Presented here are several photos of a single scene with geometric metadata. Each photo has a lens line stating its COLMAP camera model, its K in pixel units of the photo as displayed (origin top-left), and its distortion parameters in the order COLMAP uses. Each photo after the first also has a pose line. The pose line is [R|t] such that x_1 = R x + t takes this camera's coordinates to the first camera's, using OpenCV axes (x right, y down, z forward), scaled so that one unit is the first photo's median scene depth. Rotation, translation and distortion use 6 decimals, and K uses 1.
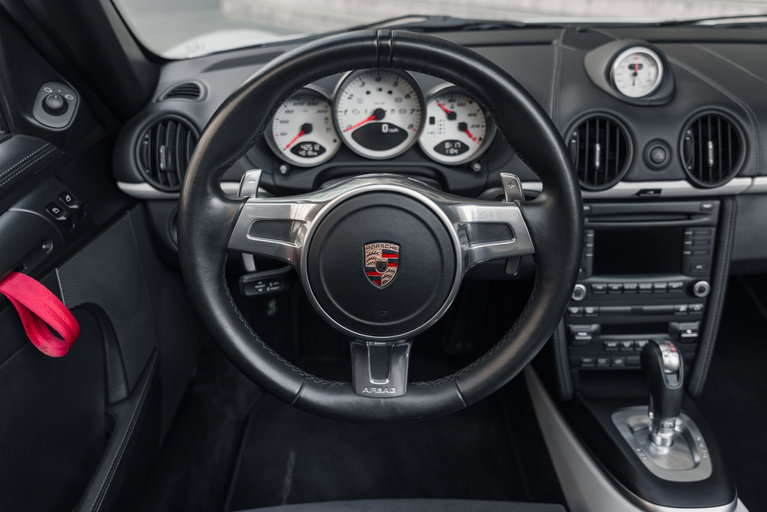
lens RADIAL K [[569.8, 0, 384.0], [0, 569.8, 252.3], [0, 0, 1]] dist [0.007385, -0.003243]
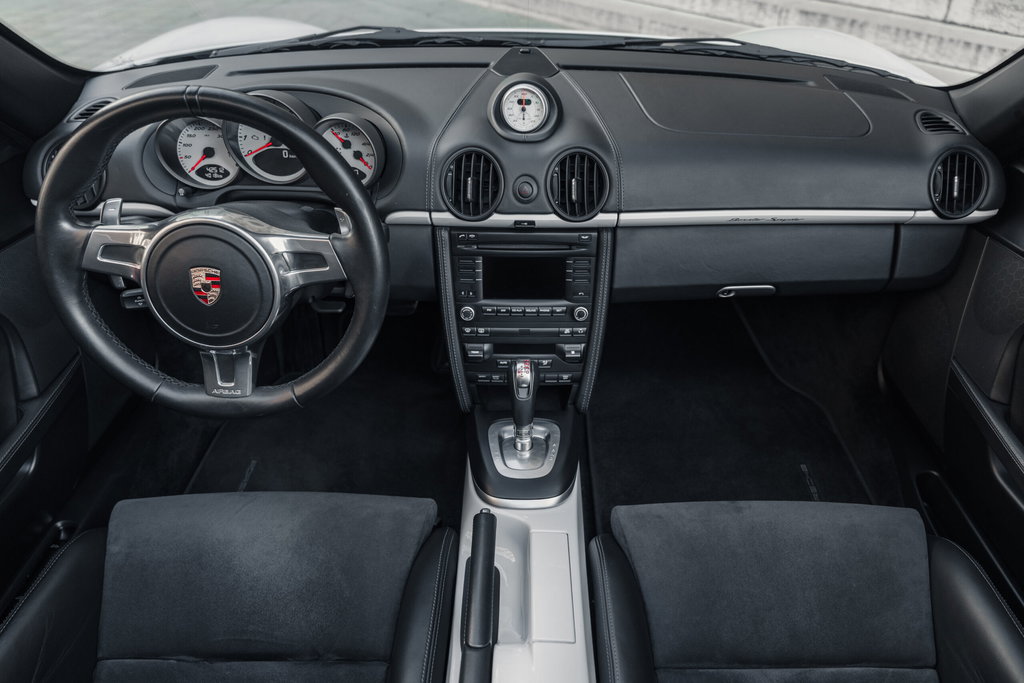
lens RADIAL K [[665.4, 0, 512.7], [0, 665.4, 342.1], [0, 0, 1]] dist [-0.011887, -0.005241]
pose [[0.999310, 0.025918, 0.026597, 0.406457], [-0.028881, 0.992609, 0.117873, -0.029303], [-0.023345, -0.118560, 0.992672, -0.277316]]
